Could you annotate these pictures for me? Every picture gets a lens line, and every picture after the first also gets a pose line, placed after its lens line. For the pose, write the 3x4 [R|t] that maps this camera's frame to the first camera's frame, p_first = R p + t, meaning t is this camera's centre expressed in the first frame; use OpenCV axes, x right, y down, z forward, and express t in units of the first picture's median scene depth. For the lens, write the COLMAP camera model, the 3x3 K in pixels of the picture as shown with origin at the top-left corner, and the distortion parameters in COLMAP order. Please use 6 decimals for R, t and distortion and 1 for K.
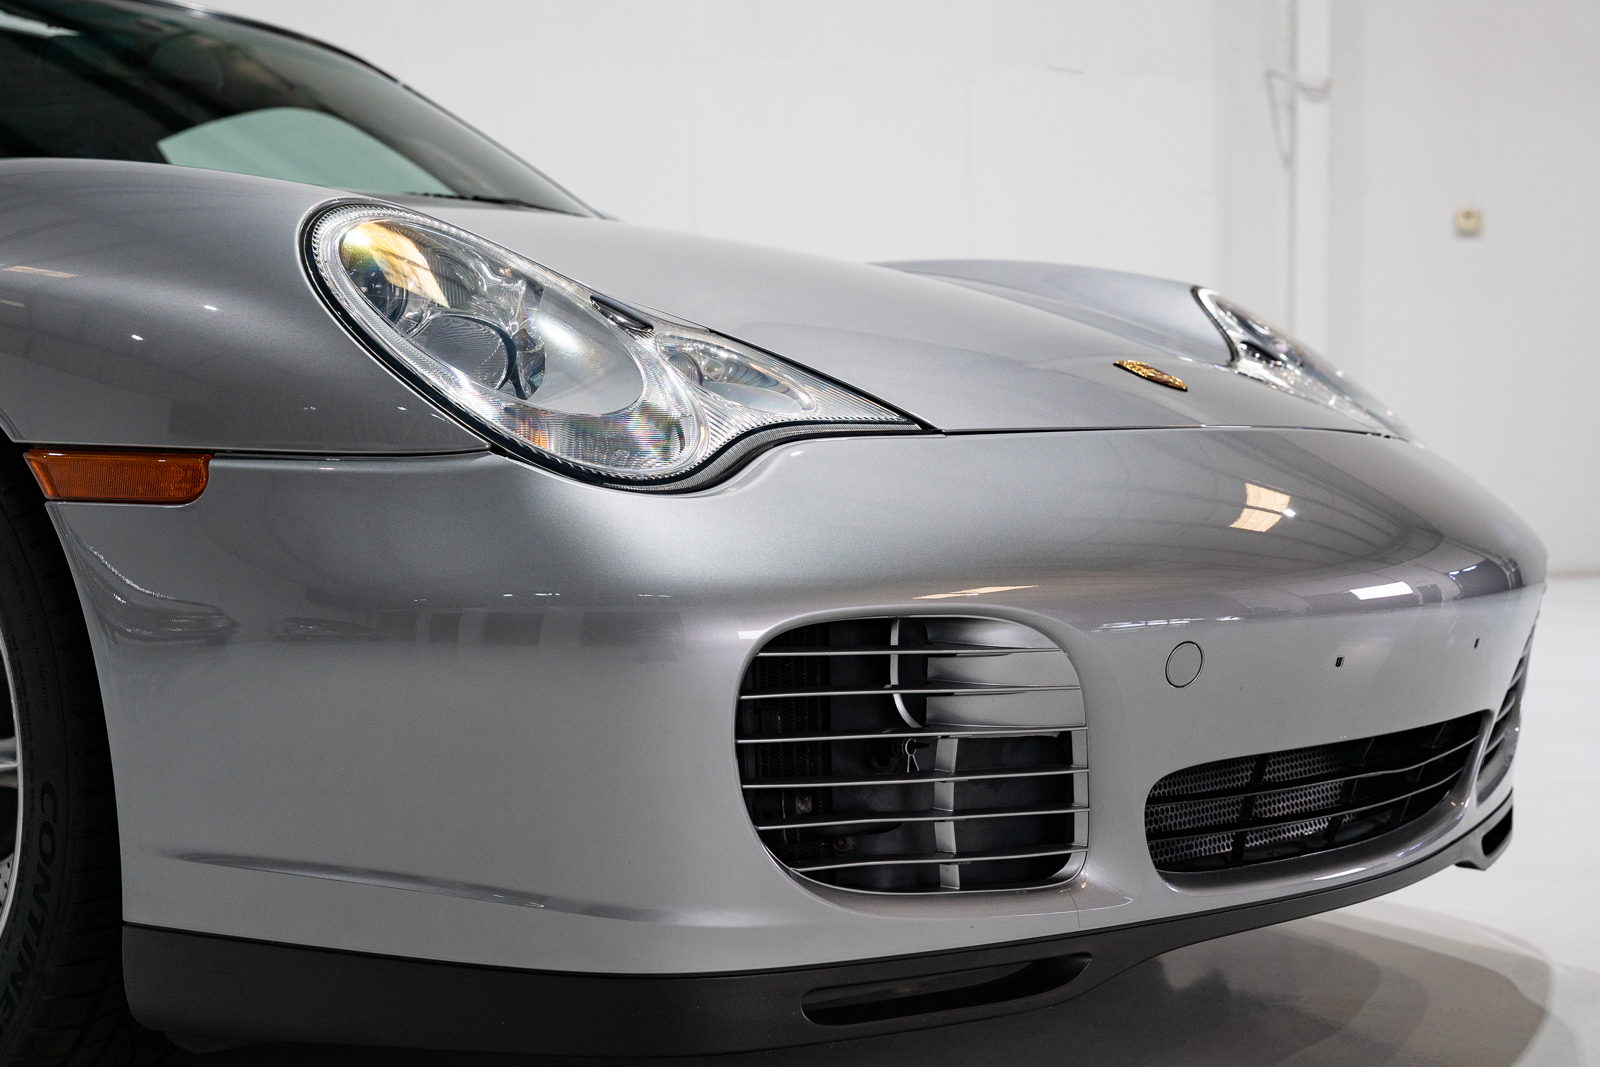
lens RADIAL K [[2261.7, 0, 800.0], [0, 2261.7, 533.5], [0, 0, 1]] dist [0.015944, 0.121828]
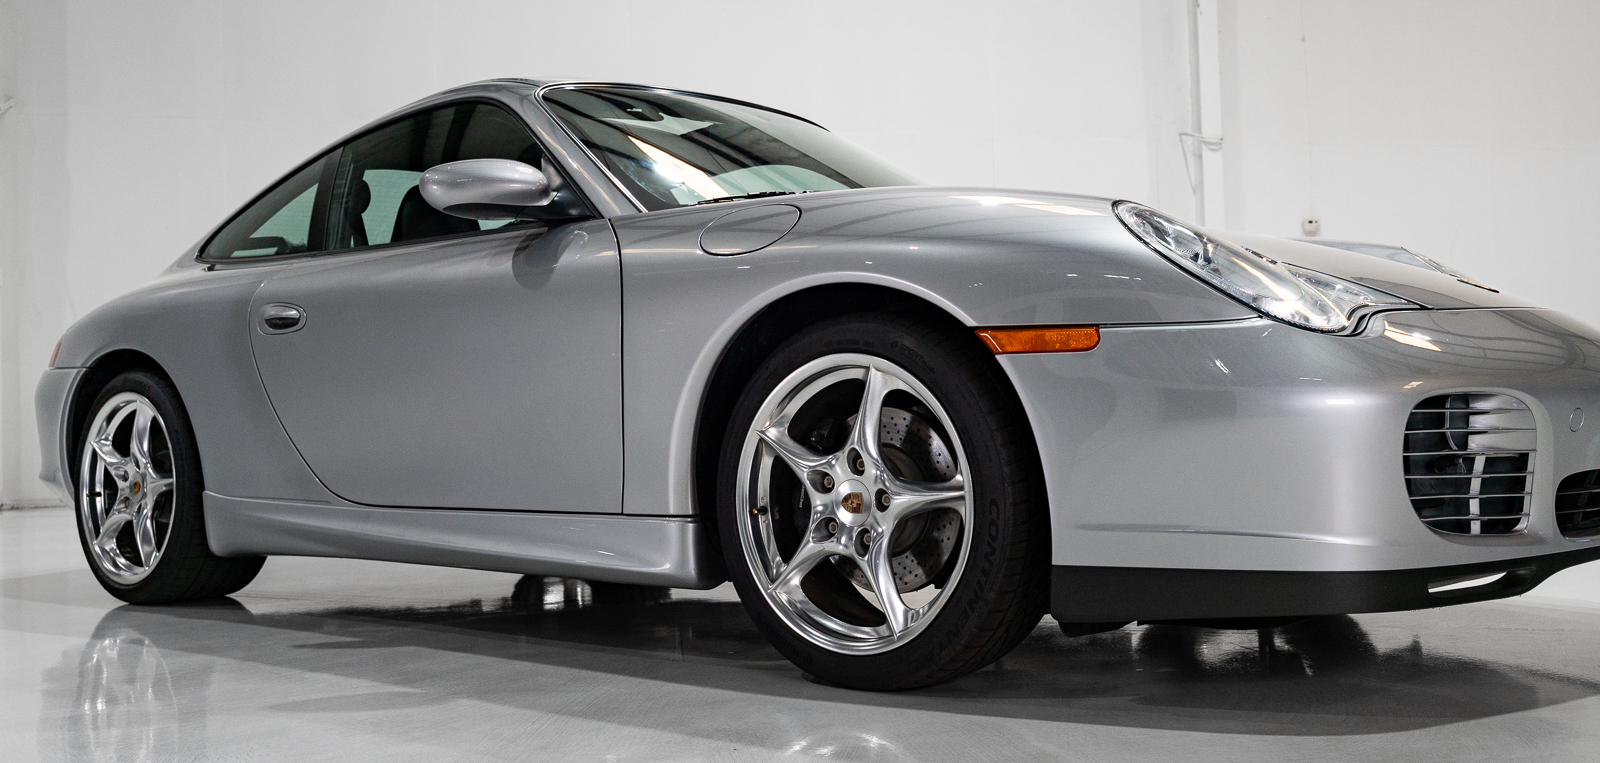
lens RADIAL K [[1589.9, 0, 800.8], [0, 1589.9, 326.4], [0, 0, 1]] dist [0.003016, 0.018204]
pose [[0.999022, -0.025990, 0.035765, -0.542846], [0.028927, 0.996028, -0.084214, 0.072209], [-0.033434, 0.085167, 0.995806, -0.372709]]
